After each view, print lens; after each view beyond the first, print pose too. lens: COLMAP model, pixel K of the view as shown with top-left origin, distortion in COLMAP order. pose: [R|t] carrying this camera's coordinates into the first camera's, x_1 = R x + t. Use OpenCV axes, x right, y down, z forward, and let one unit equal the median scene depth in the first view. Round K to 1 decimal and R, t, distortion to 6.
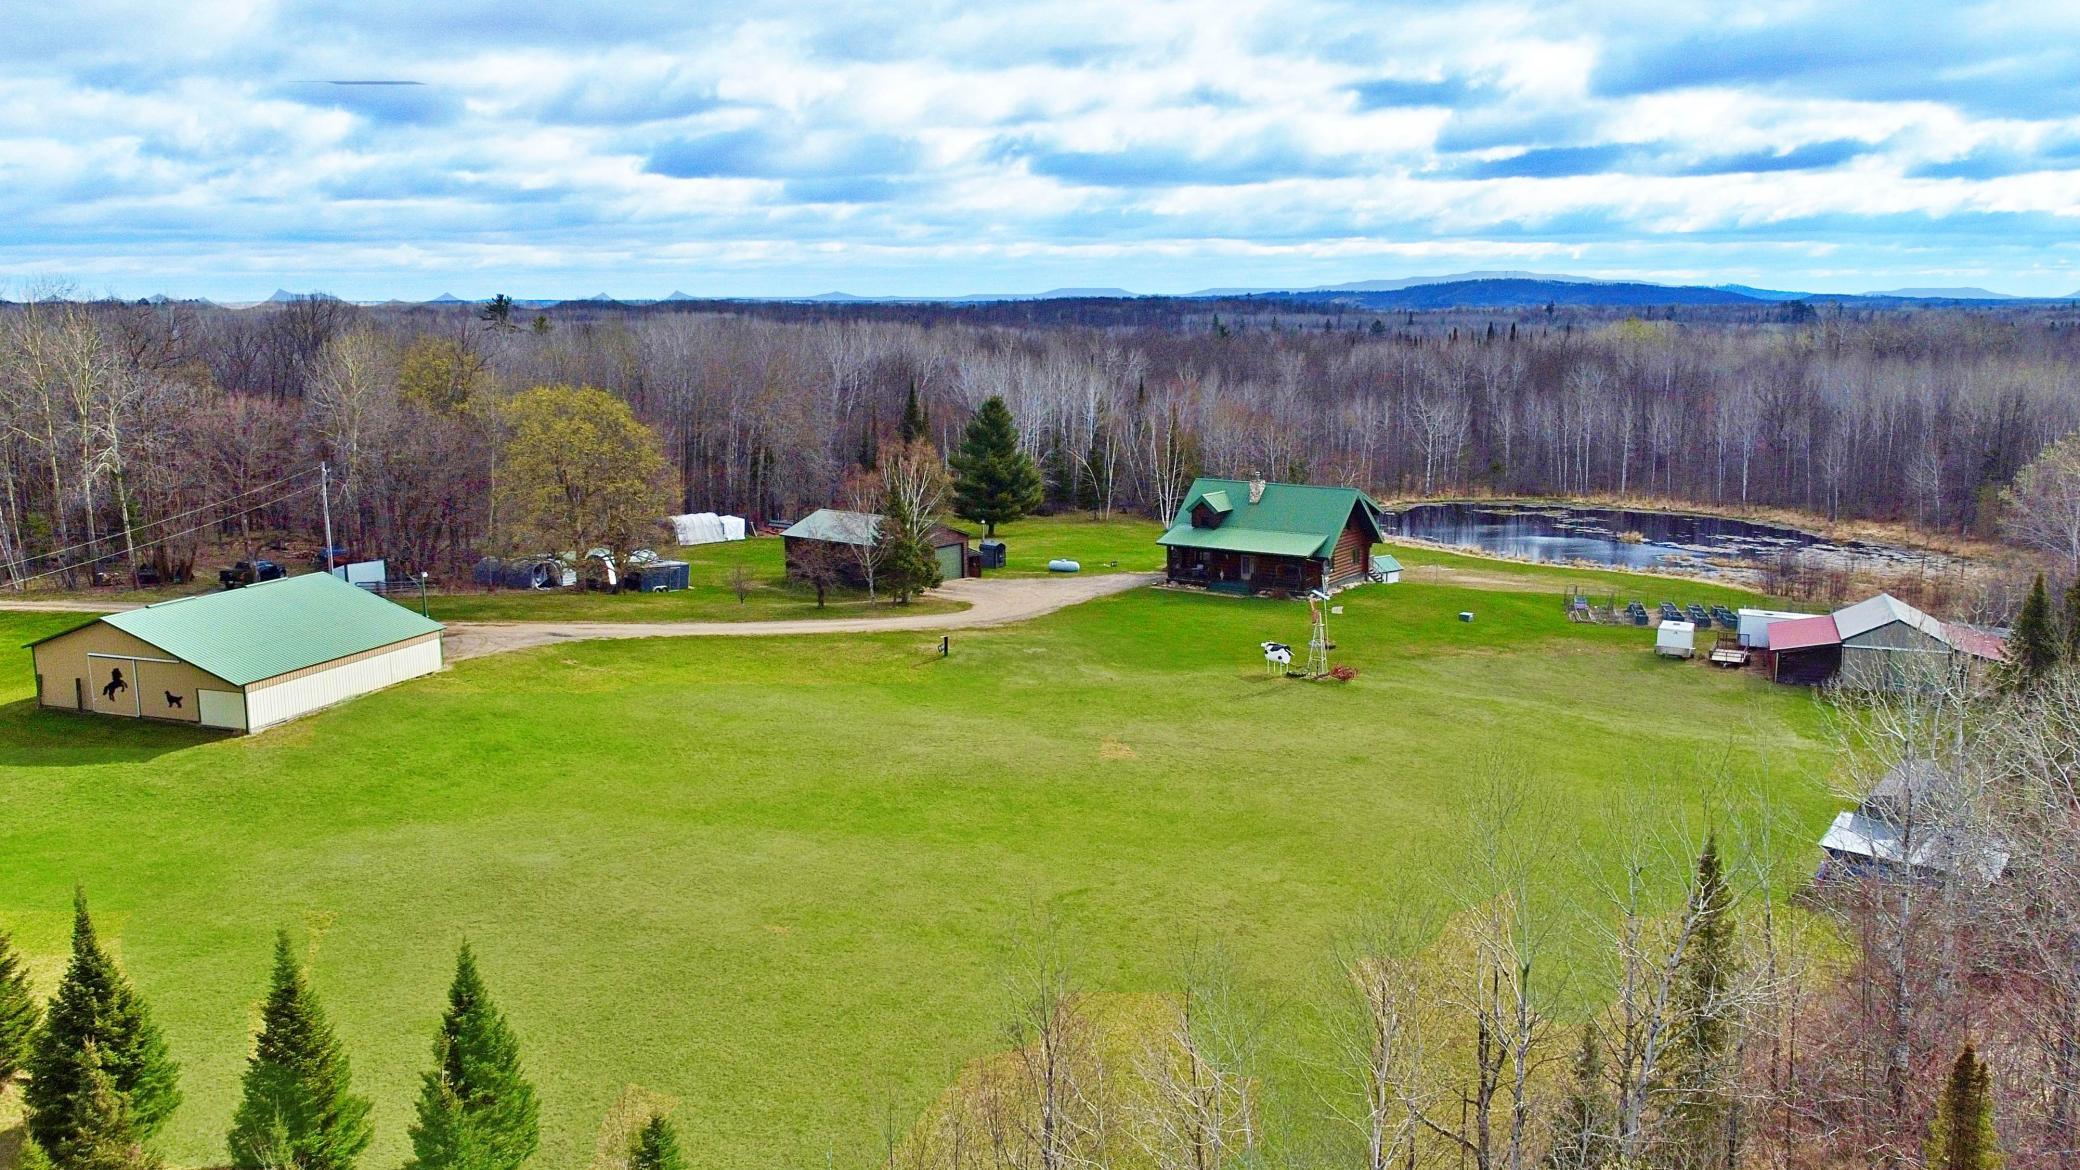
lens RADIAL K [[1684.9, 0, 1040.0], [0, 1684.9, 585.0], [0, 0, 1]] dist [0.023935, 0.000487]
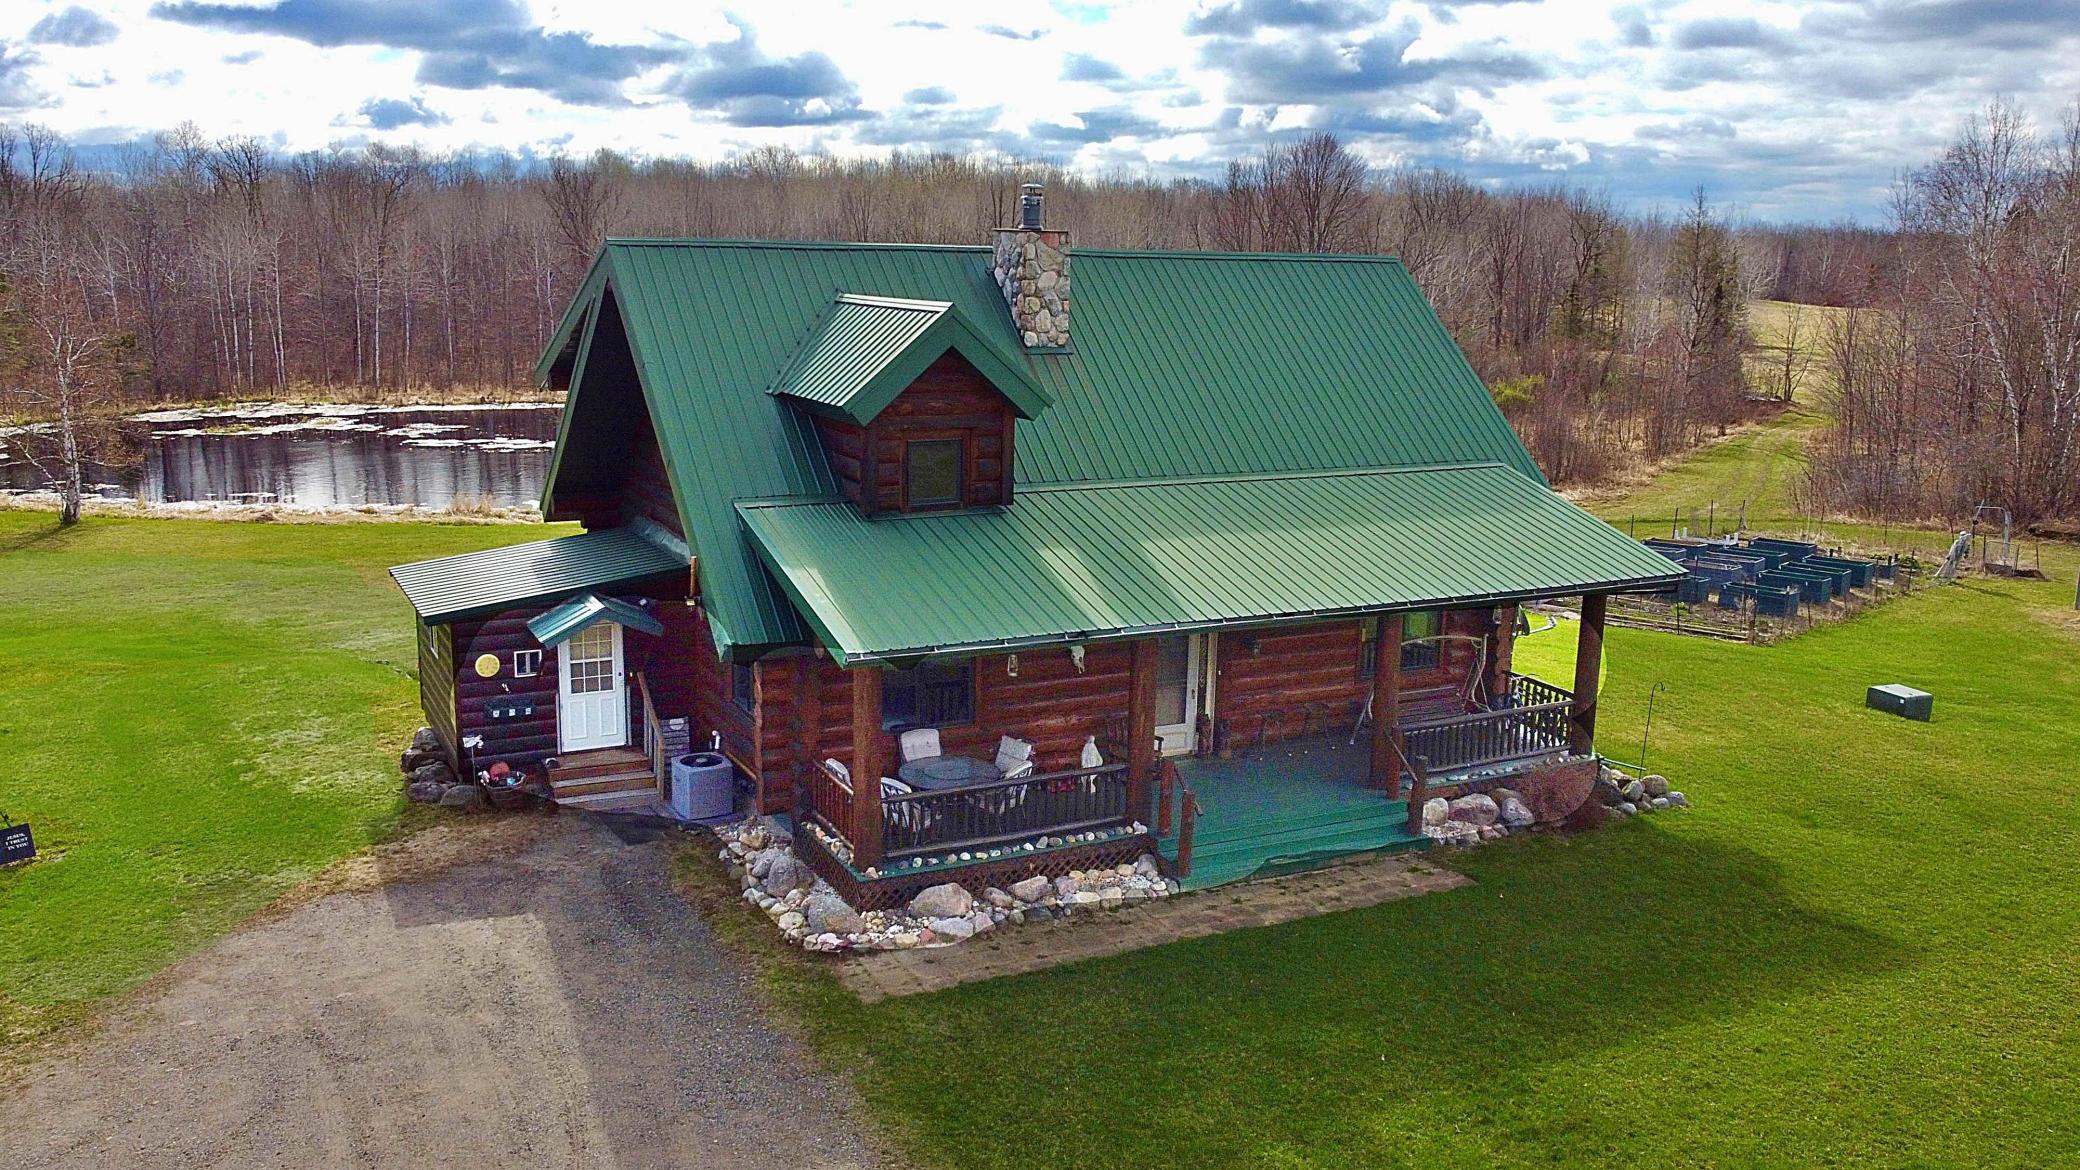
lens RADIAL K [[1676.1, 0, 1040.0], [0, 1676.1, 585.0], [0, 0, 1]] dist [0.002443, -0.003053]
pose [[0.493042, -0.164173, 0.854375, -0.029153], [0.125446, 0.985187, 0.116917, -0.042084], [-0.860914, 0.049533, 0.506333, 0.866523]]
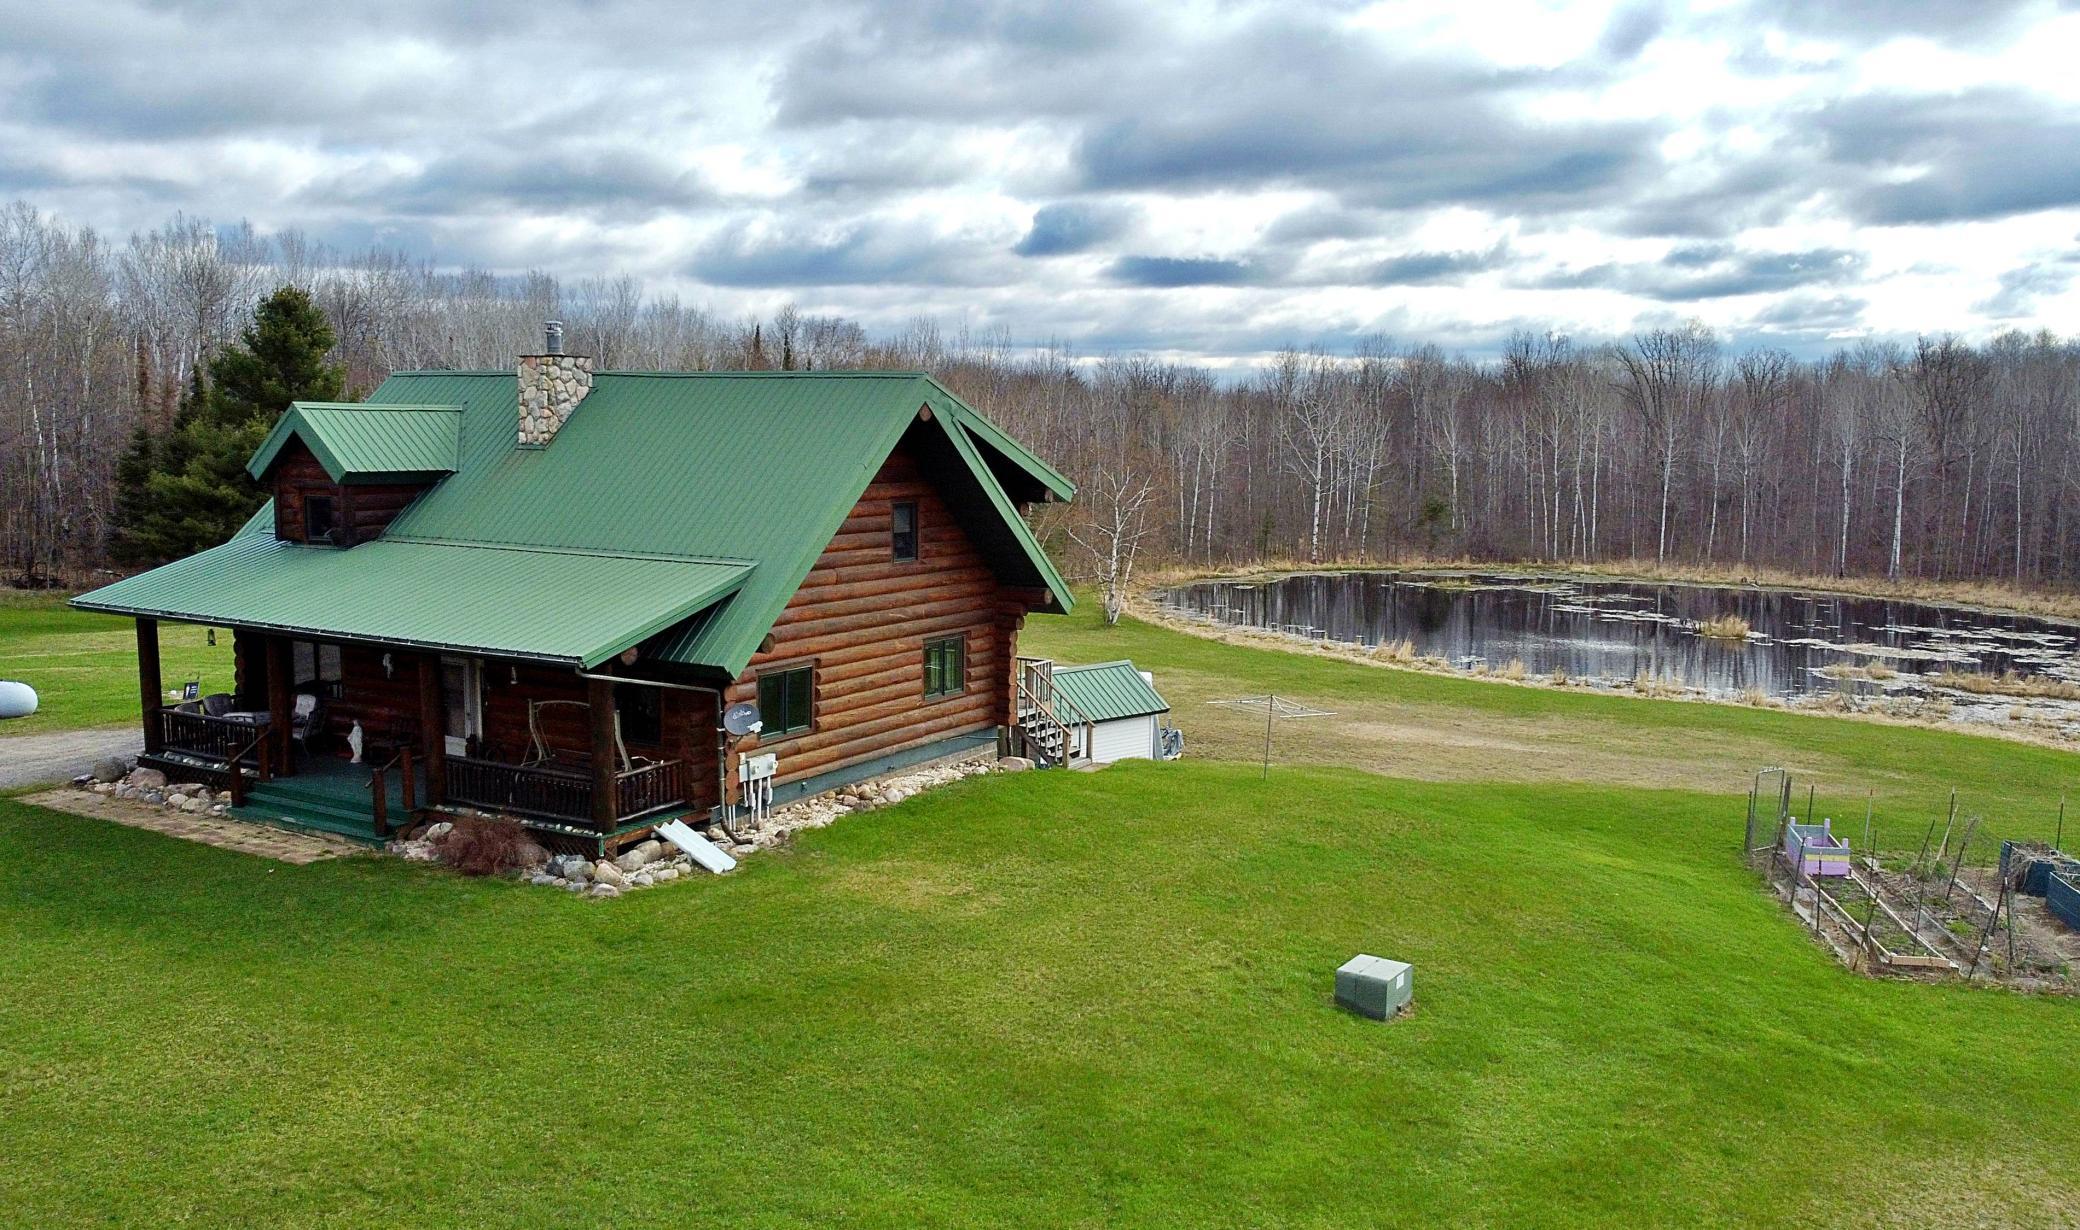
lens RADIAL K [[1676.4, 0, 1071.0], [0, 1676.4, 614.7], [0, 0, 1]] dist [0.009515, -0.013854]
pose [[0.998194, 0.002979, 0.059997, 0.184563], [0.000090, 0.998694, -0.051091, -0.011224], [-0.060071, 0.051004, 0.996890, 0.724118]]
